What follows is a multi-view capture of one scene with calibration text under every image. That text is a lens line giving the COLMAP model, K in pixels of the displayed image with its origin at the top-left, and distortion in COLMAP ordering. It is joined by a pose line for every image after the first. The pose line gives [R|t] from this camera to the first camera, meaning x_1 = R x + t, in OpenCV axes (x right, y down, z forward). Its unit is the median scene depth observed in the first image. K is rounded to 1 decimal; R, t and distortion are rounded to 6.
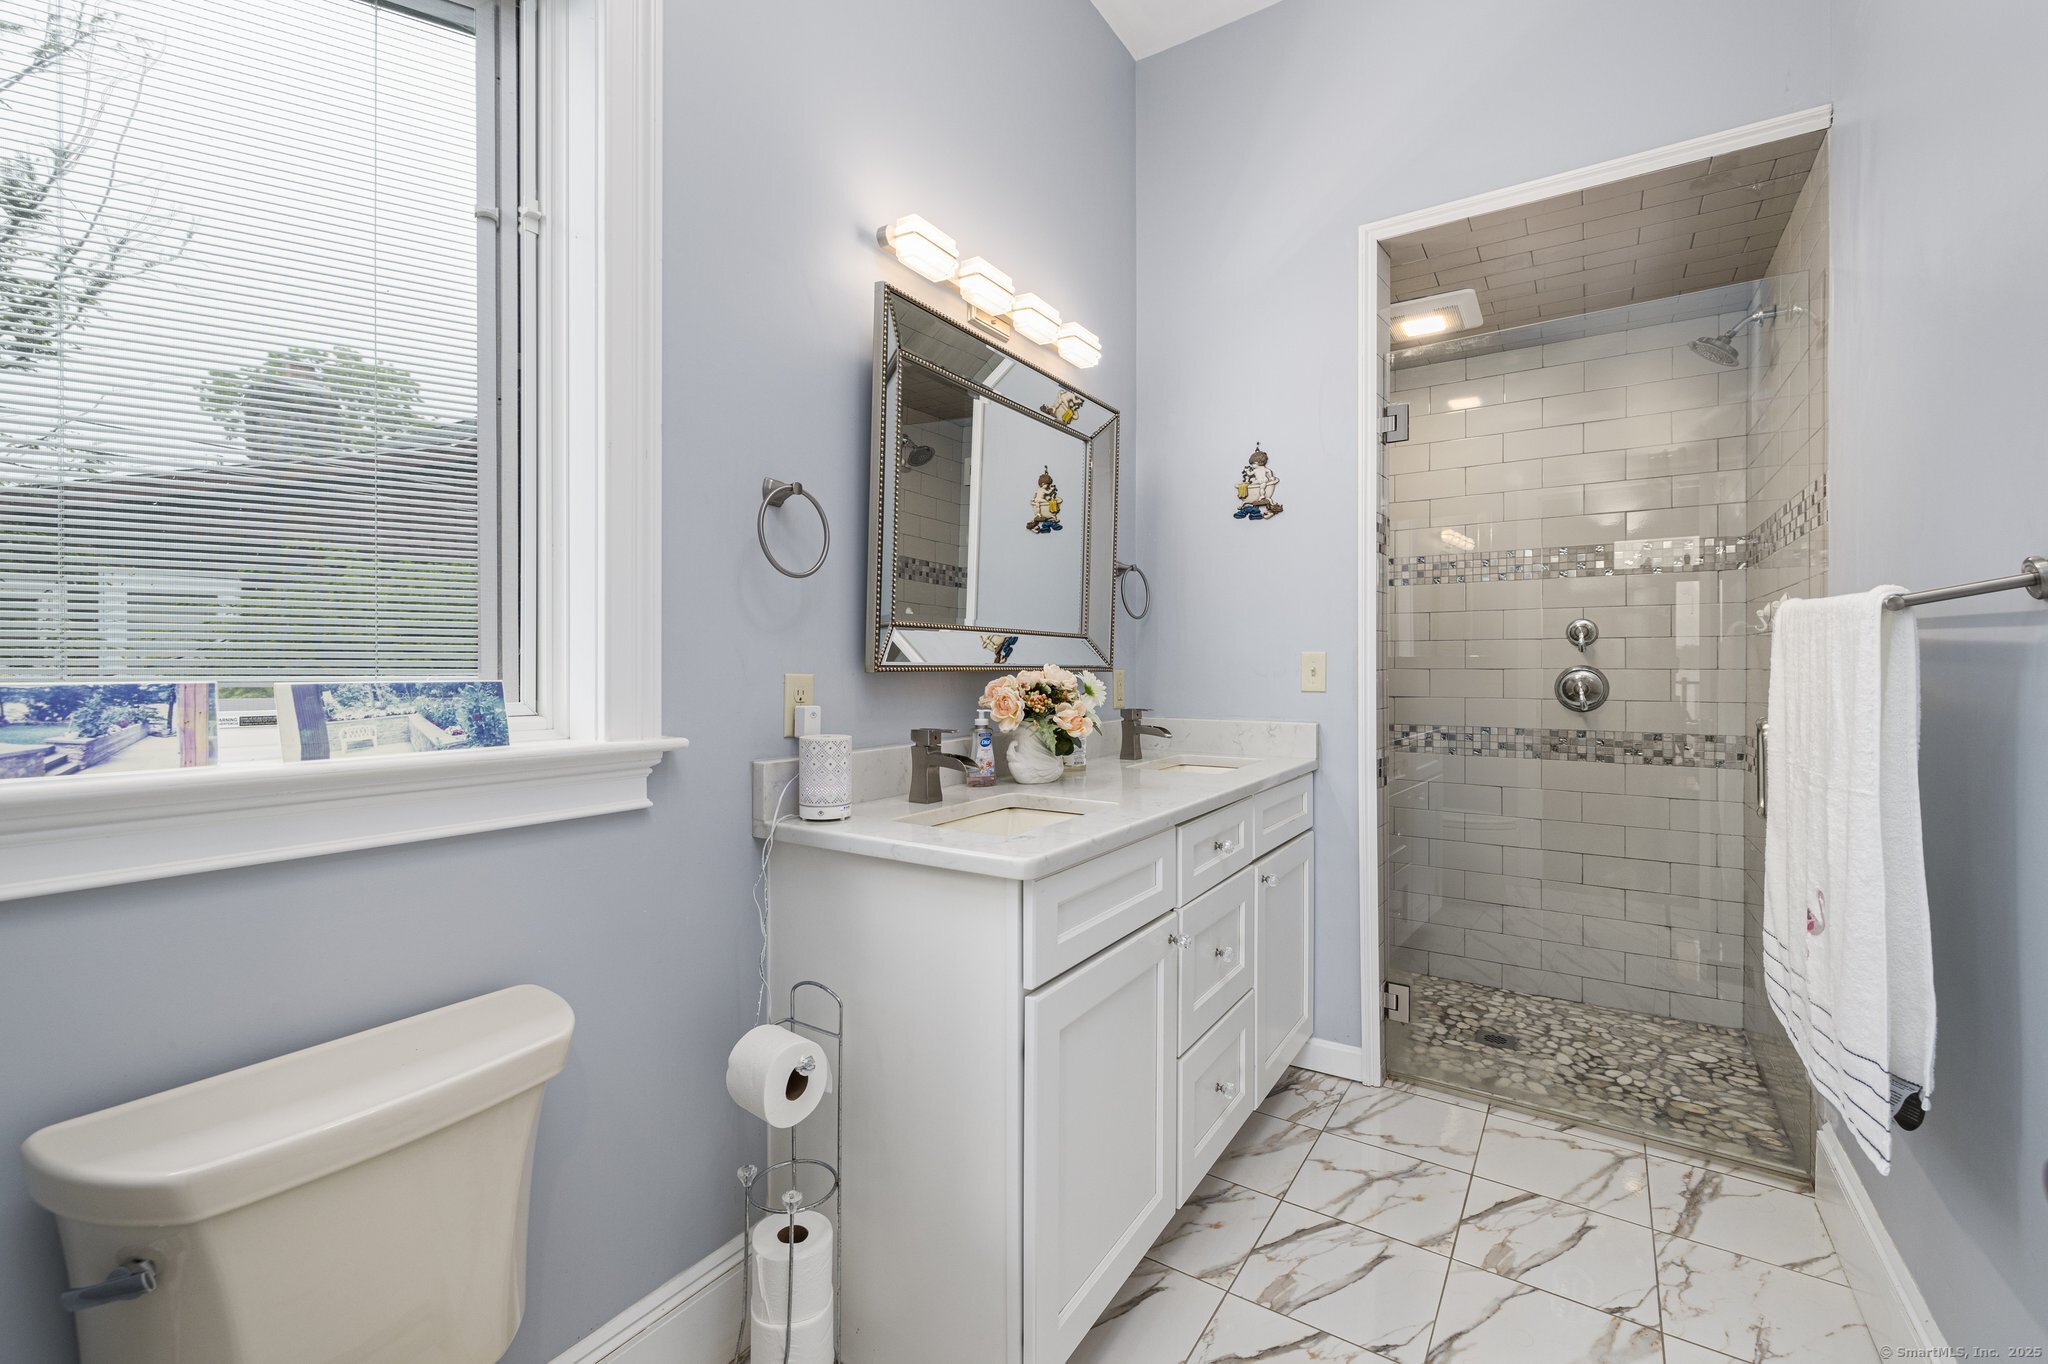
lens RADIAL K [[869.9, 0, 1022.5], [0, 869.9, 669.7], [0, 0, 1]] dist [-0.000429, 0.000046]
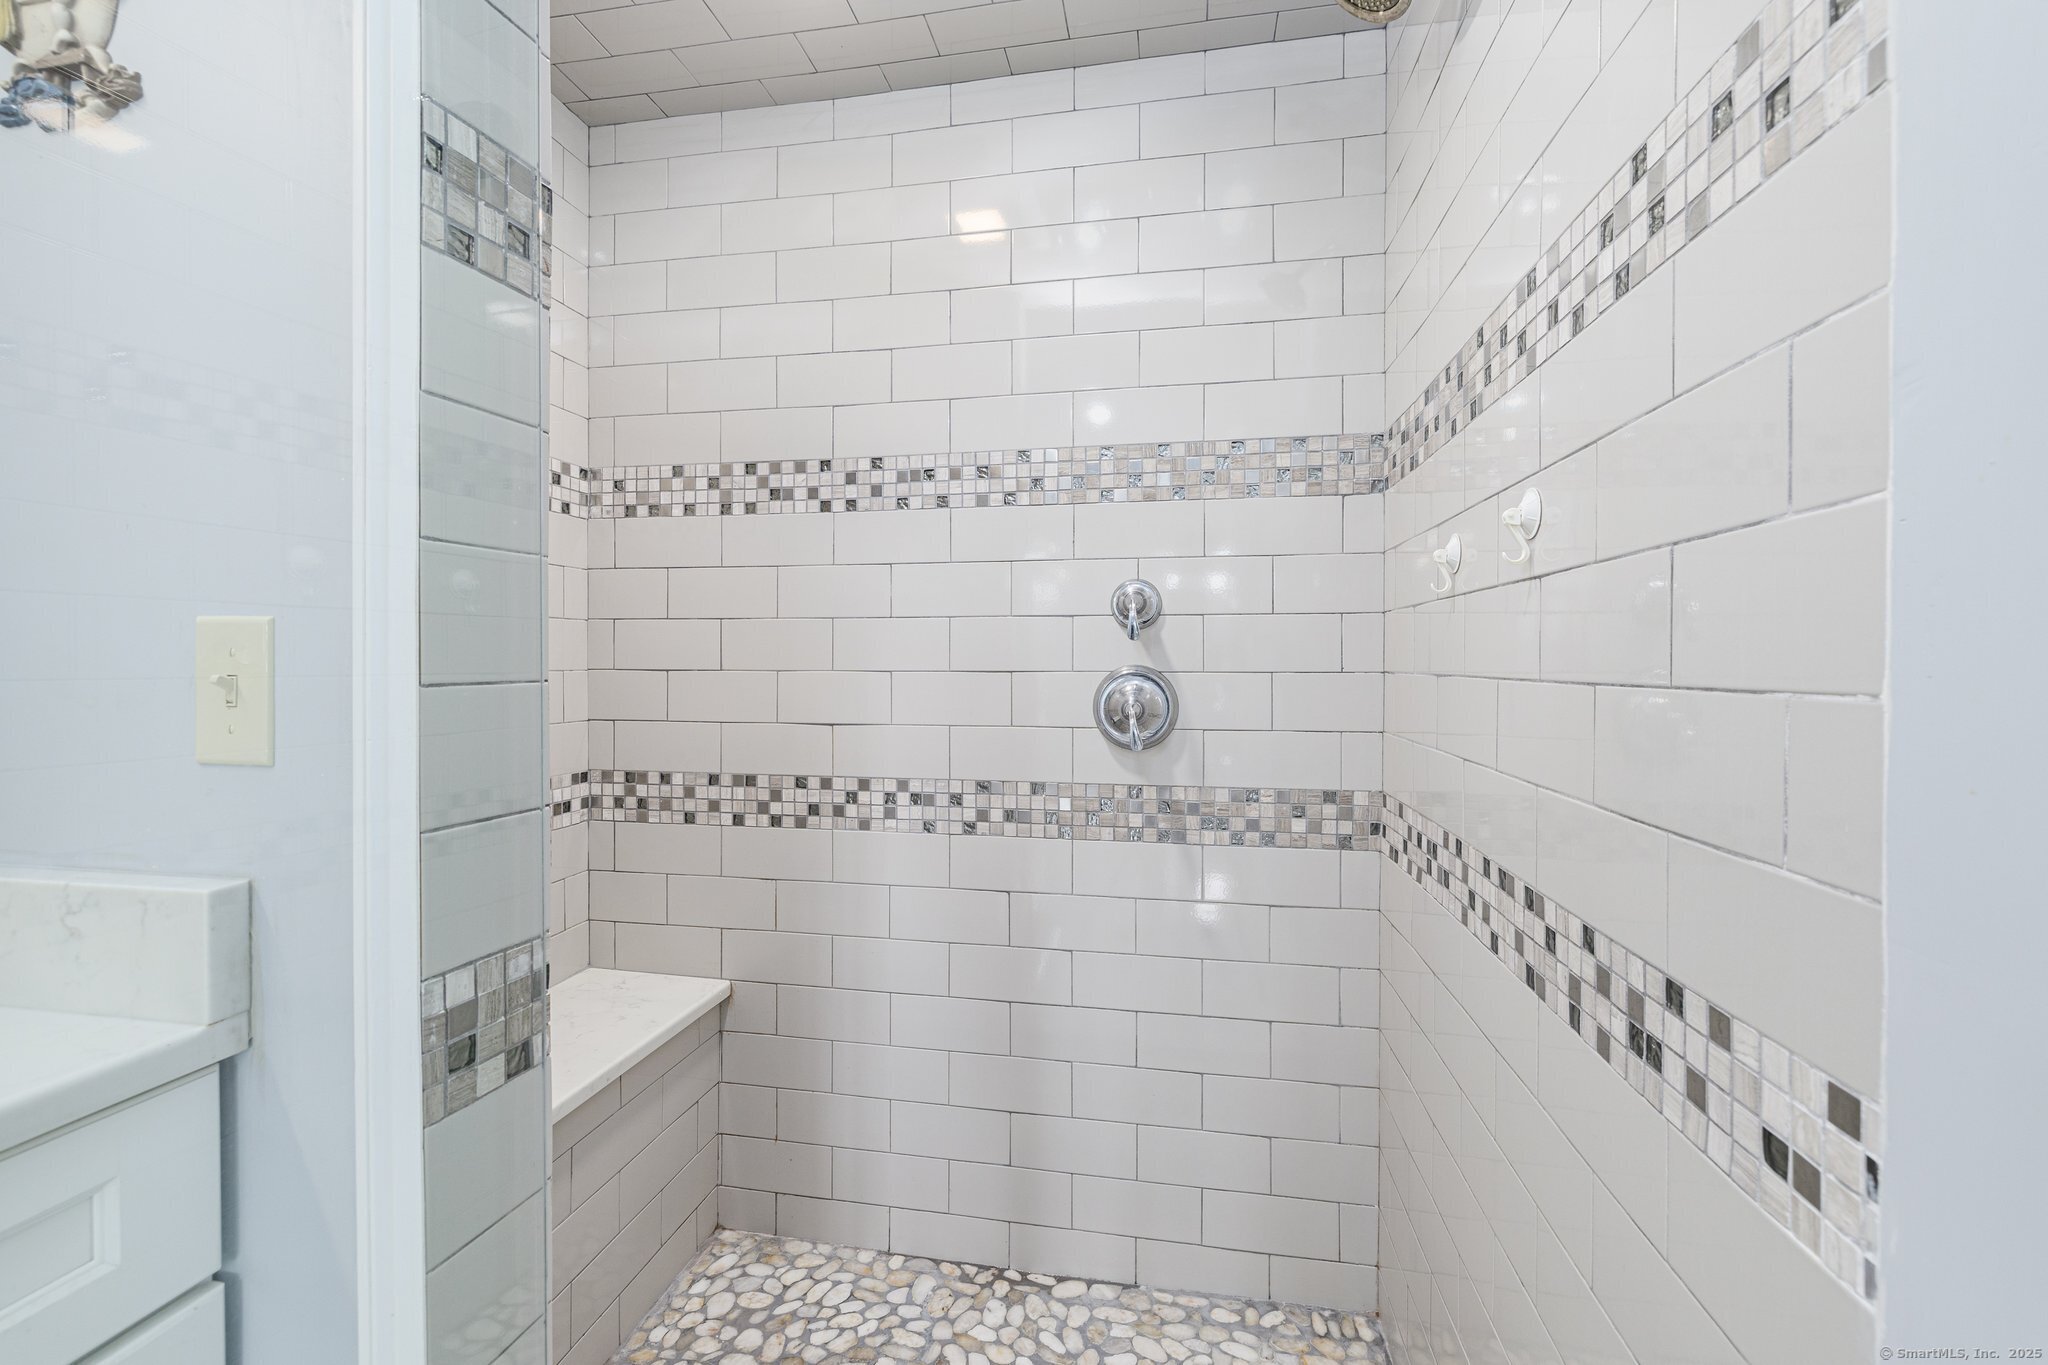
lens RADIAL K [[869.9, 0, 1022.5], [0, 869.9, 670.2], [0, 0, 1]] dist [-0.000429, 0.000046]
pose [[0.921379, -0.000744, 0.388665, 0.363817], [-0.001001, 0.999990, 0.004286, -0.004110], [-0.388664, -0.004337, 0.921369, 0.523074]]
